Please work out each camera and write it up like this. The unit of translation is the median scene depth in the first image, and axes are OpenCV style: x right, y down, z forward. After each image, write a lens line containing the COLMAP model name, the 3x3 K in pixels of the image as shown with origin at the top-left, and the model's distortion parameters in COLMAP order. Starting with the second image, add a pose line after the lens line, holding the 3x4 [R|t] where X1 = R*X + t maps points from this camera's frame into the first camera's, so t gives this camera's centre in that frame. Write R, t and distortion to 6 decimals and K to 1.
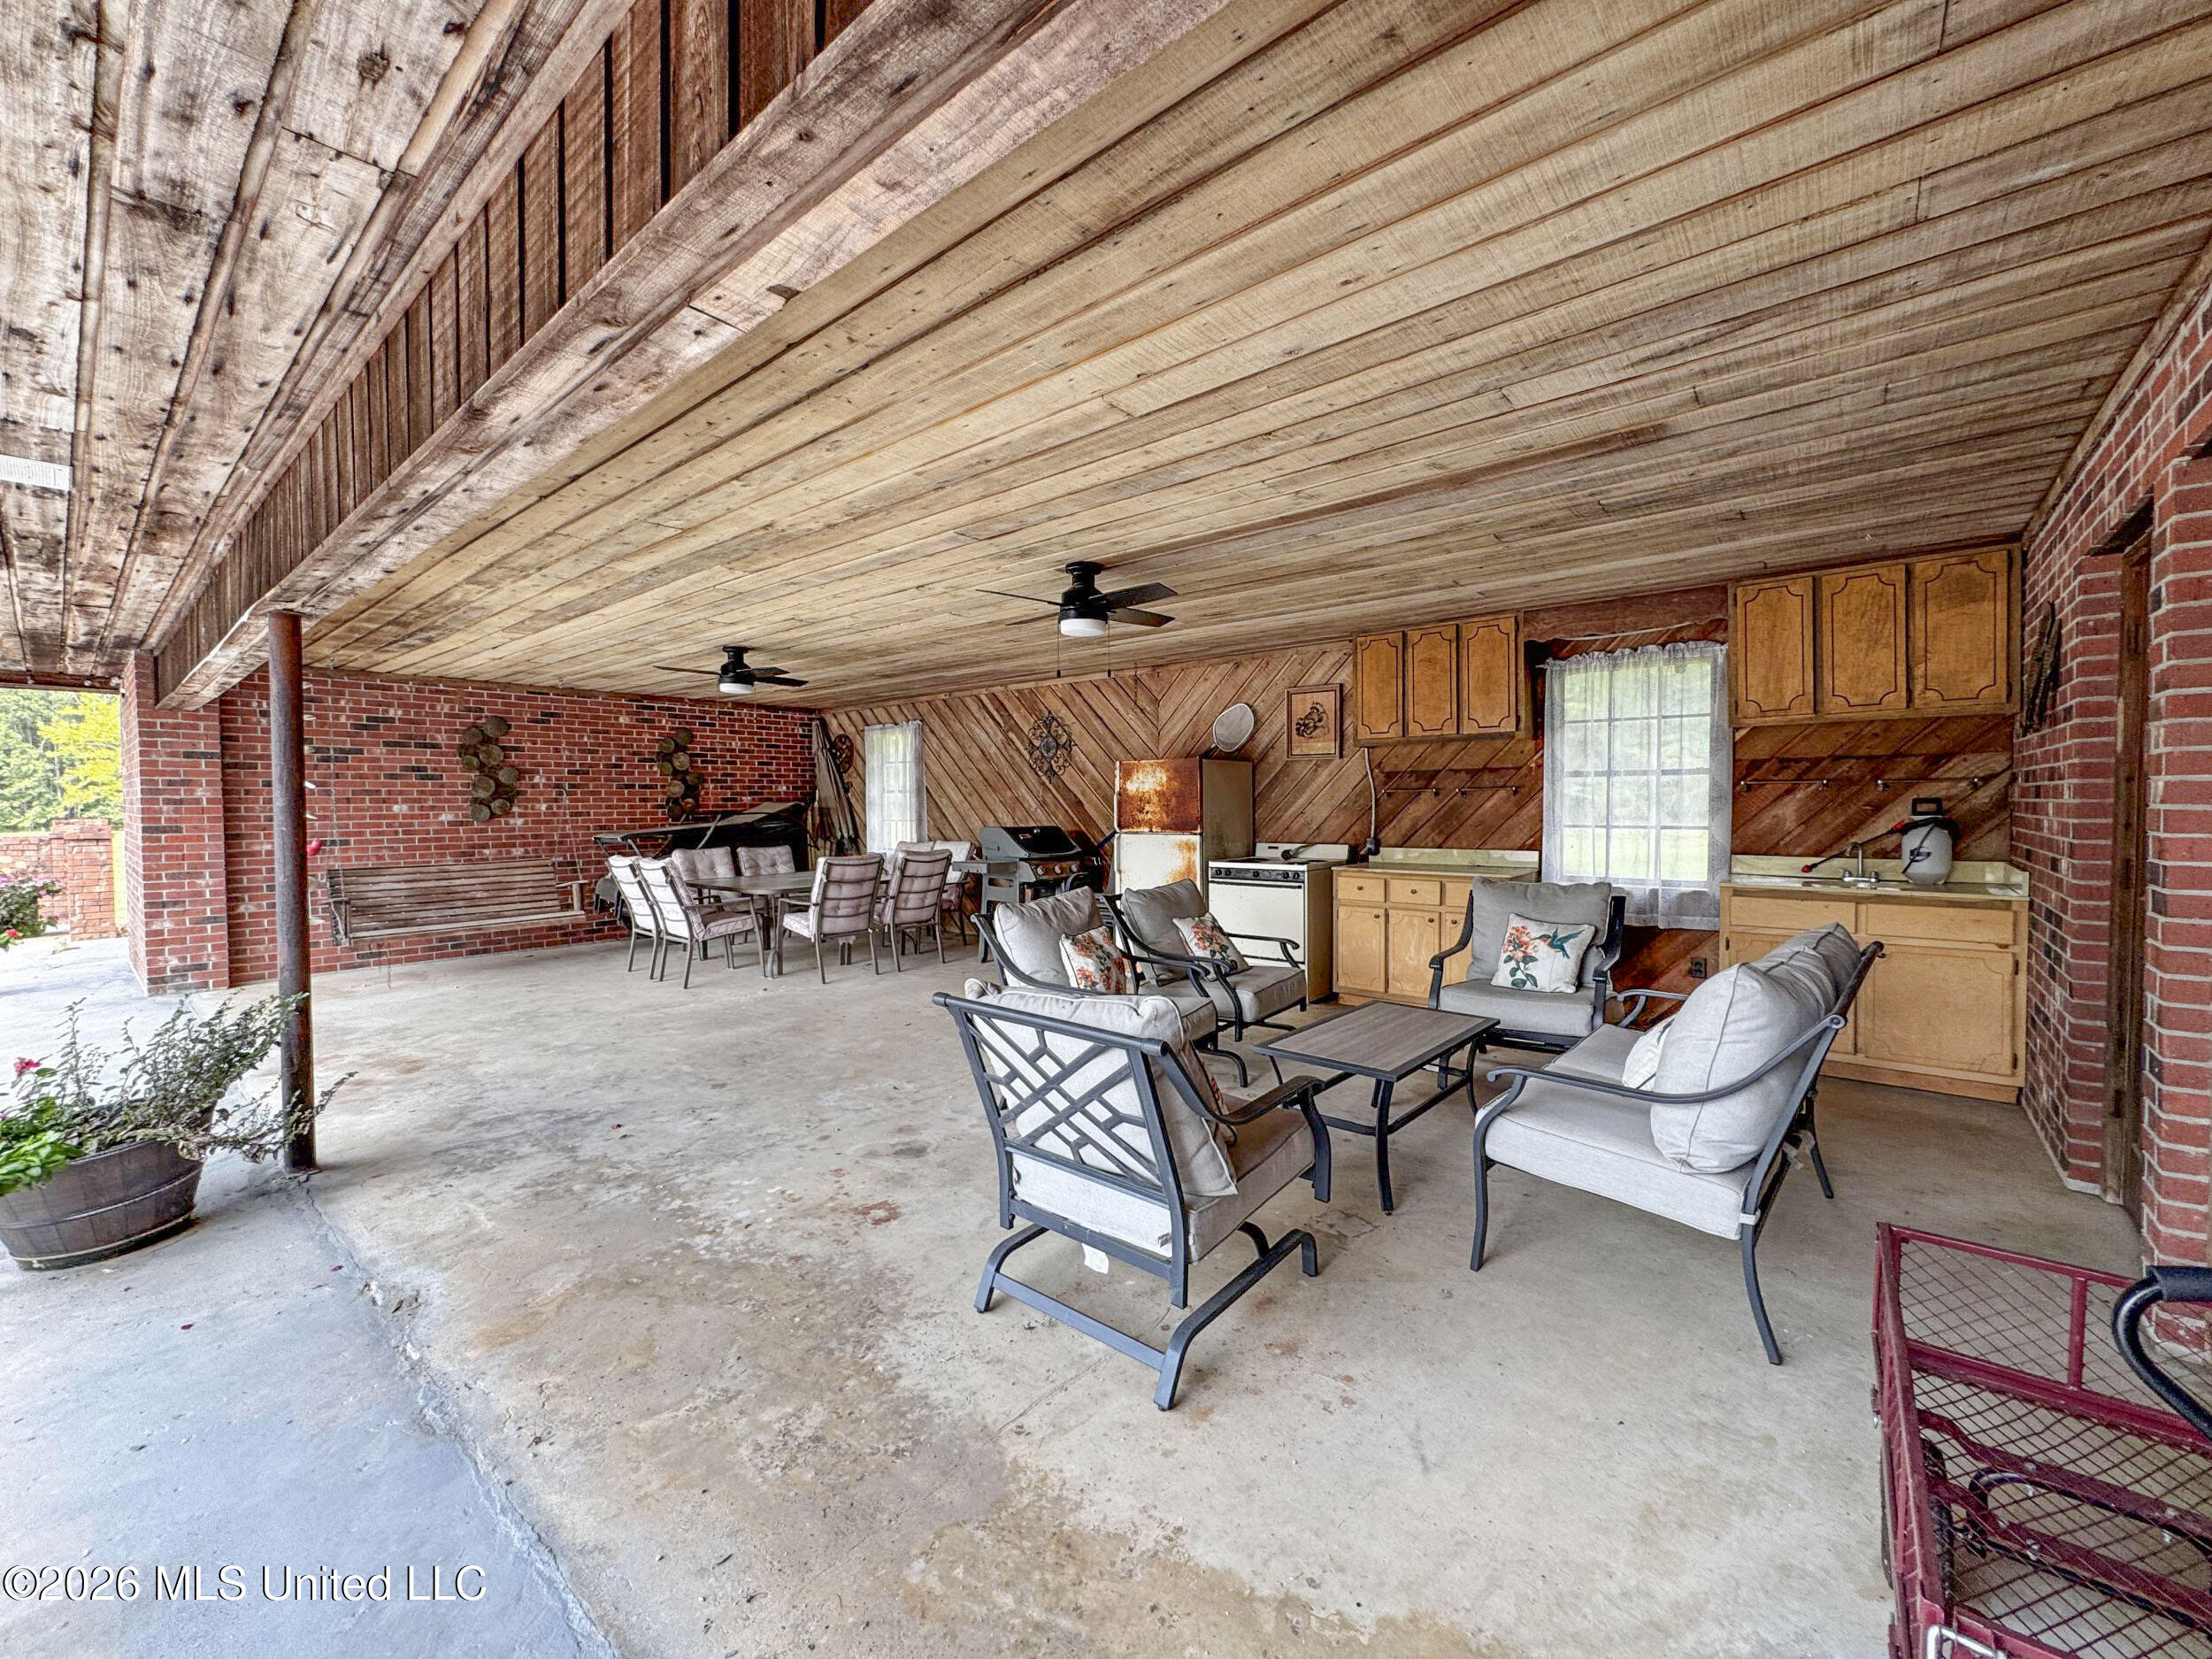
lens RADIAL K [[886.3, 0, 1106.0], [0, 886.3, 829.5], [0, 0, 1]] dist [-0.002196, -0.000560]
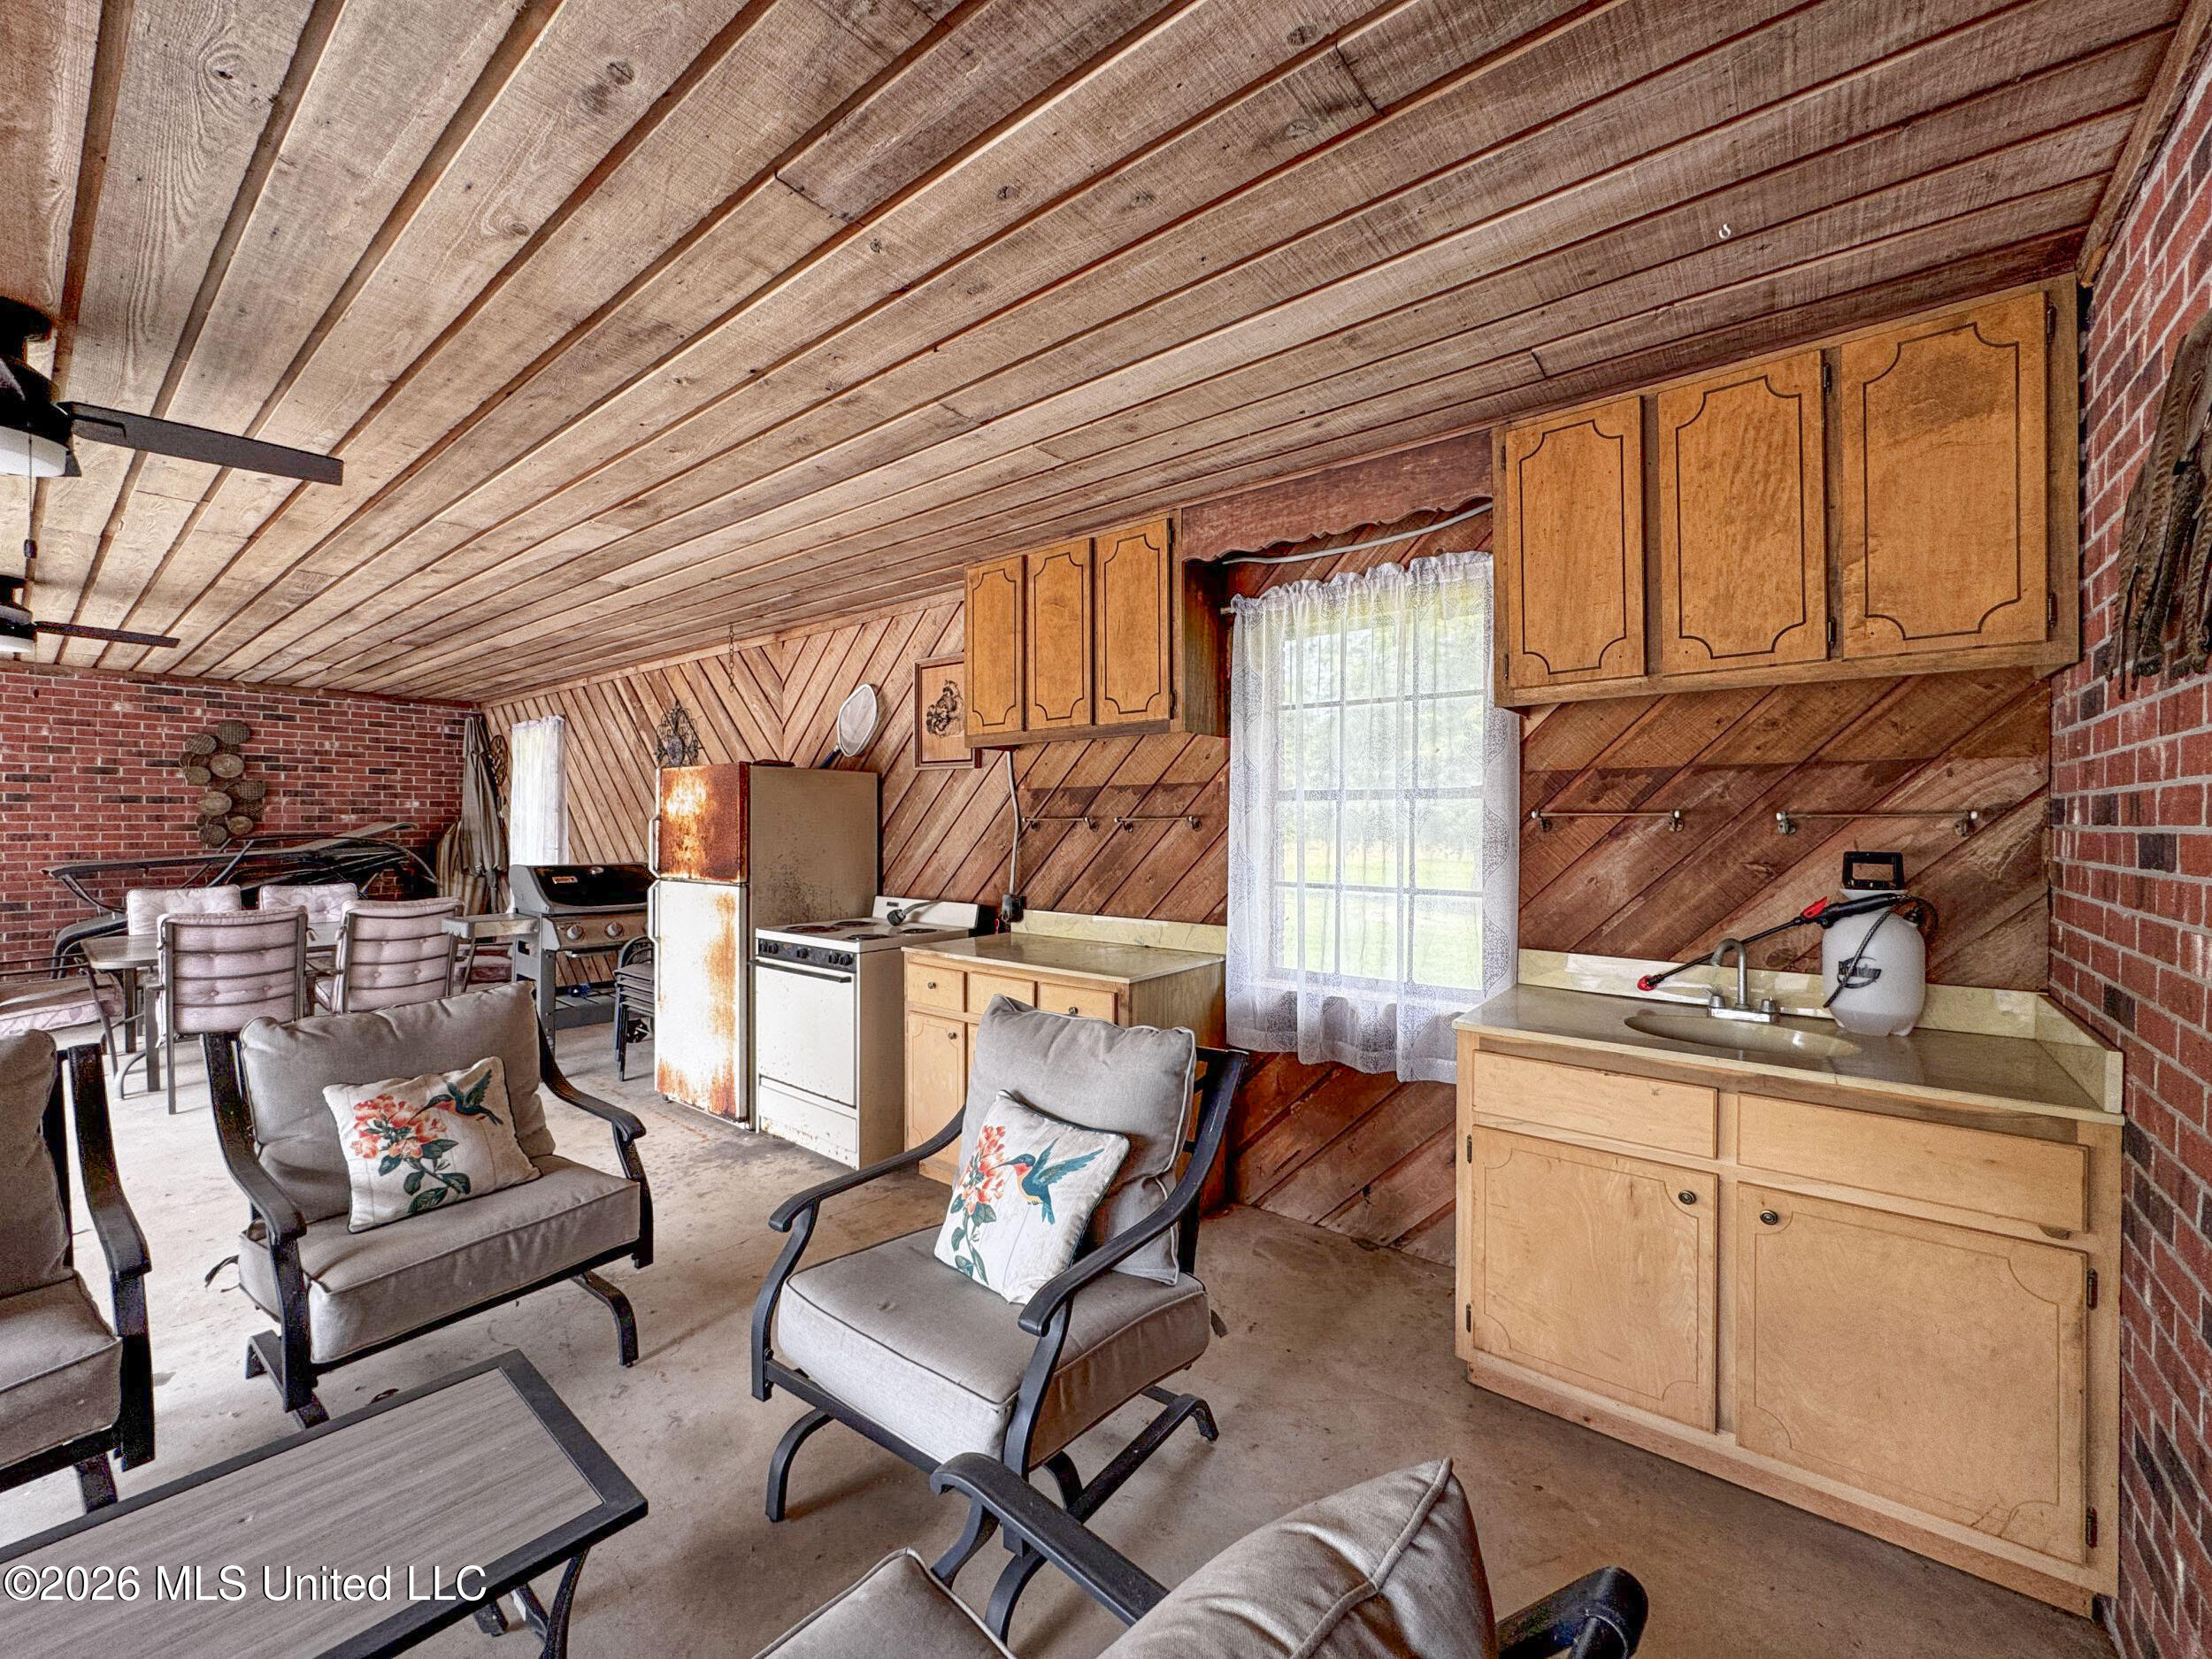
lens RADIAL K [[886.3, 0, 1106.0], [0, 886.3, 829.5], [0, 0, 1]] dist [-0.002202, 0.000283]
pose [[0.999643, 0.010744, 0.024456, 0.395628], [-0.010197, 0.999697, -0.022411, -0.025713], [-0.024690, 0.022154, 0.999450, 0.418951]]
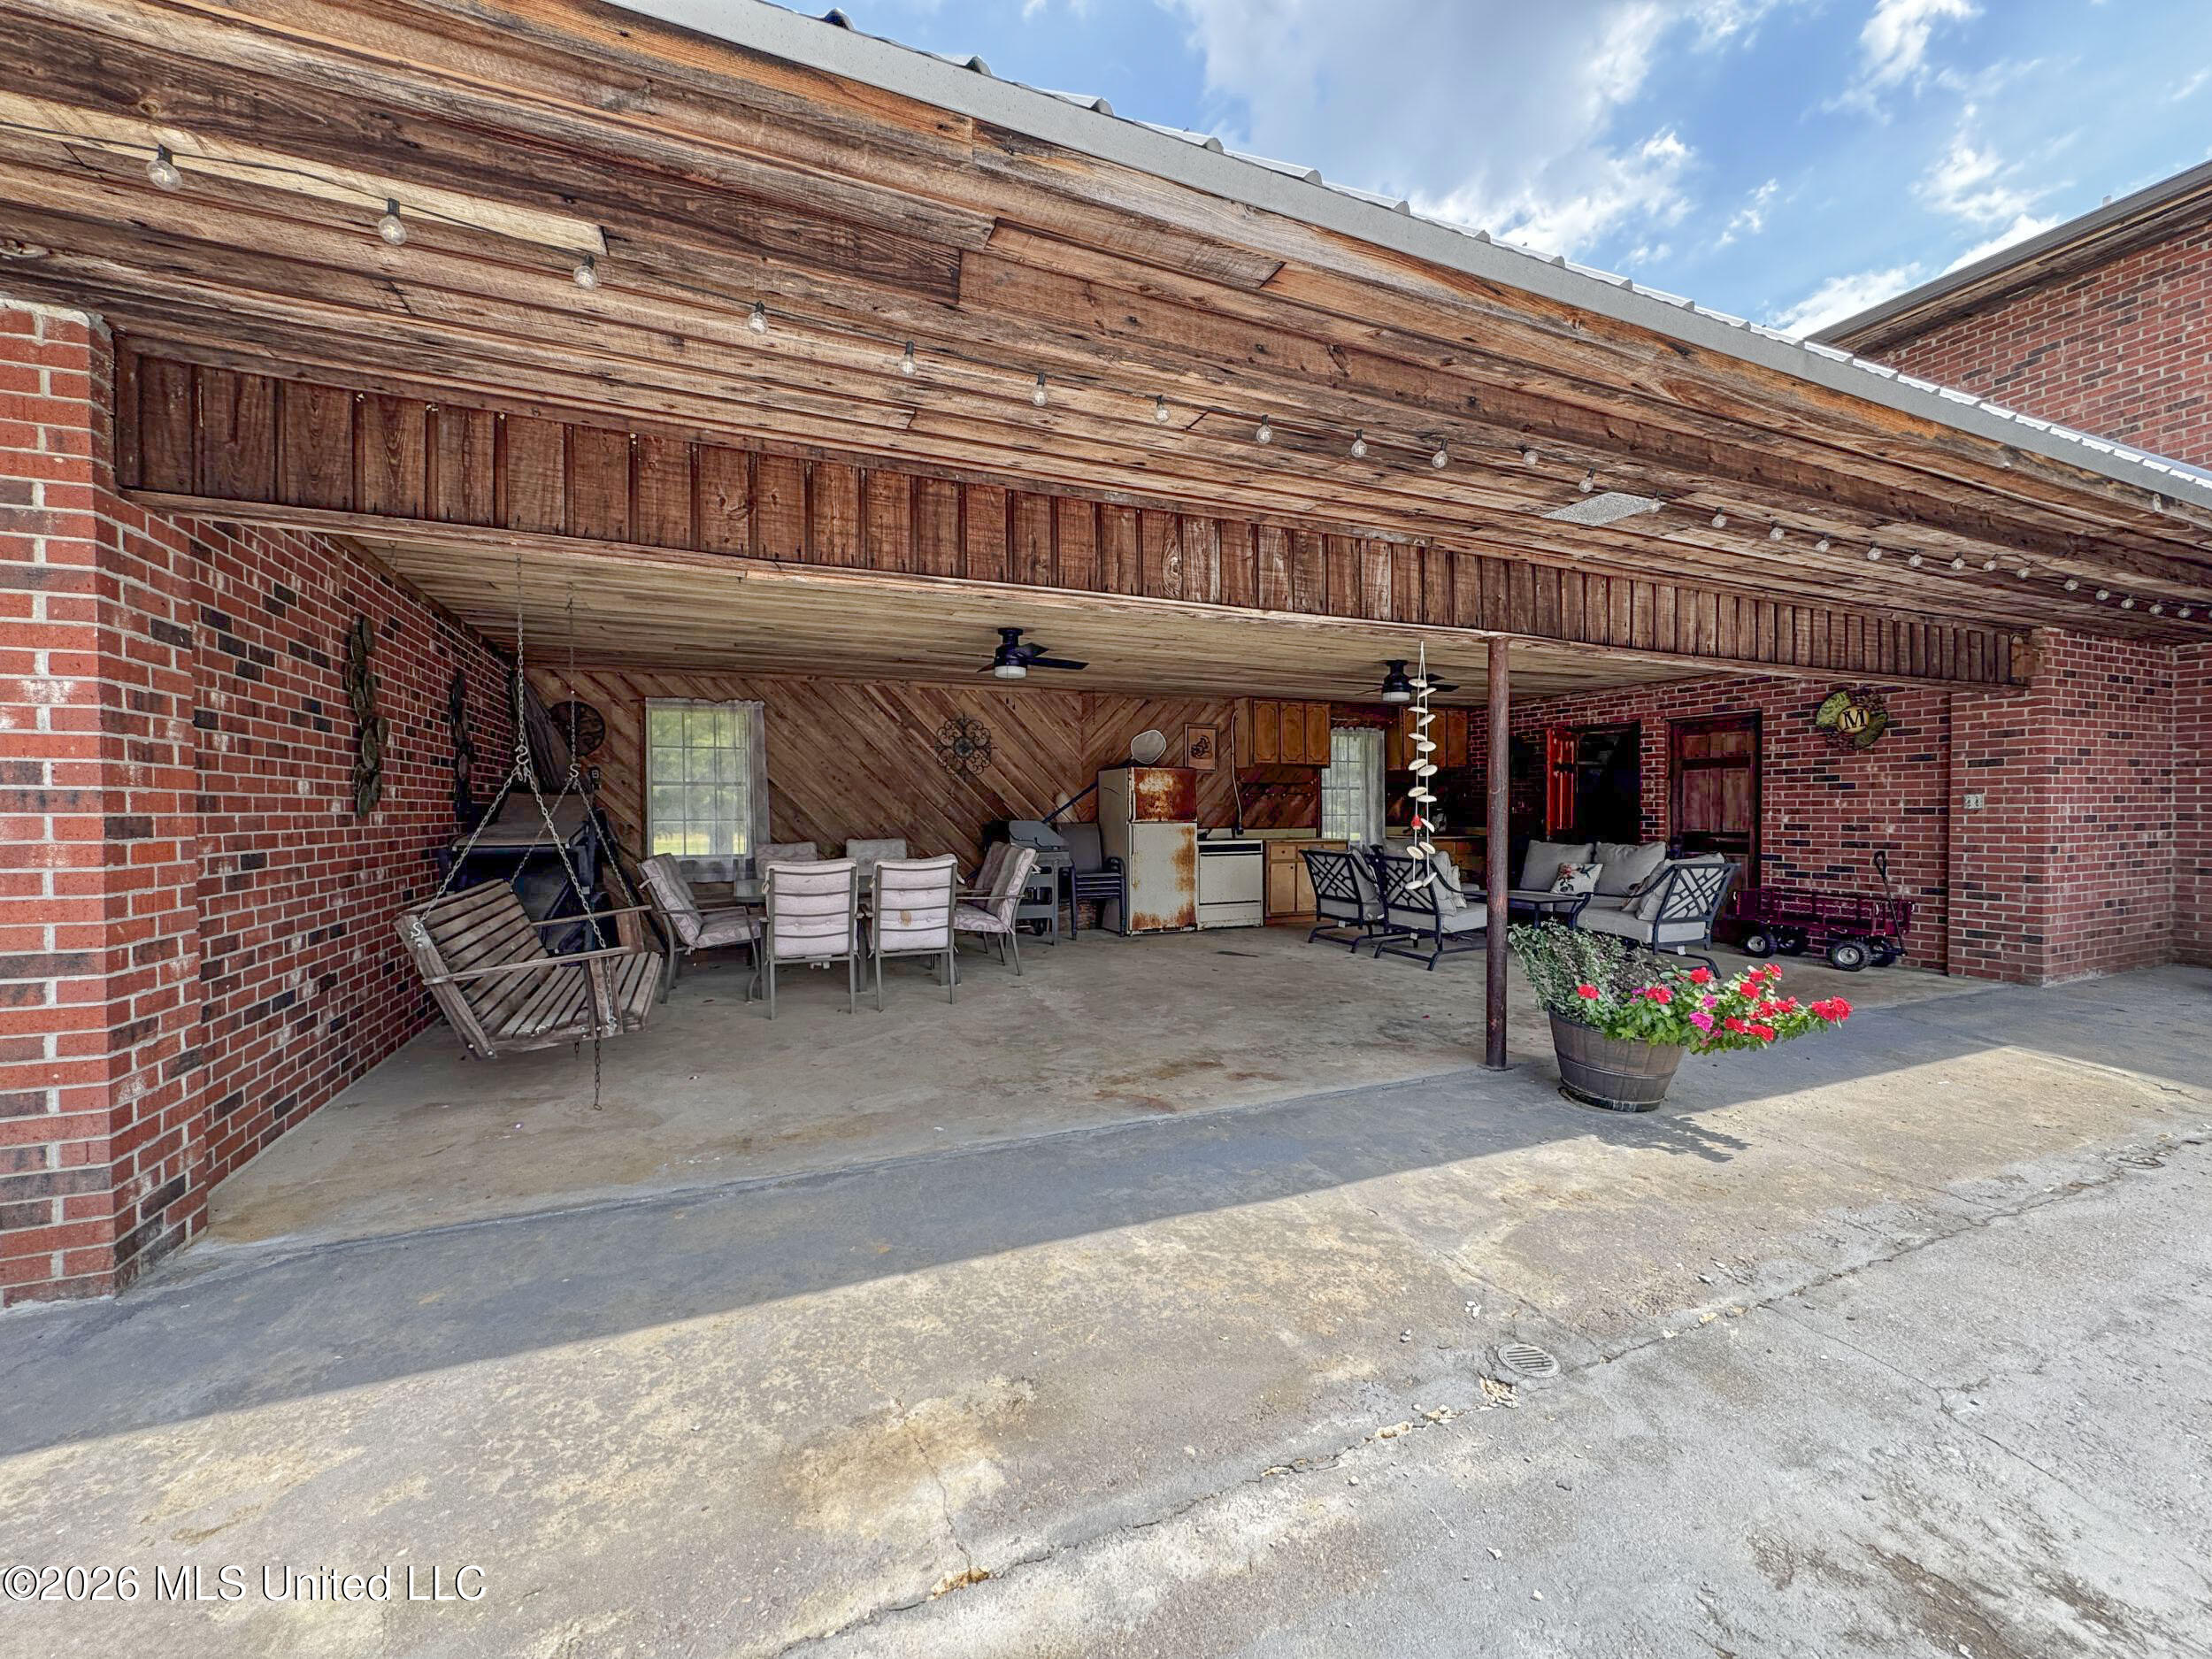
lens RADIAL K [[886.3, 0, 1106.0], [0, 886.3, 829.5], [0, 0, 1]] dist [-0.002202, 0.000283]
pose [[0.443228, -0.013584, 0.896306, -1.410229], [0.027587, 0.999618, 0.001508, 0.012502], [-0.895985, 0.024058, 0.443433, 0.564001]]
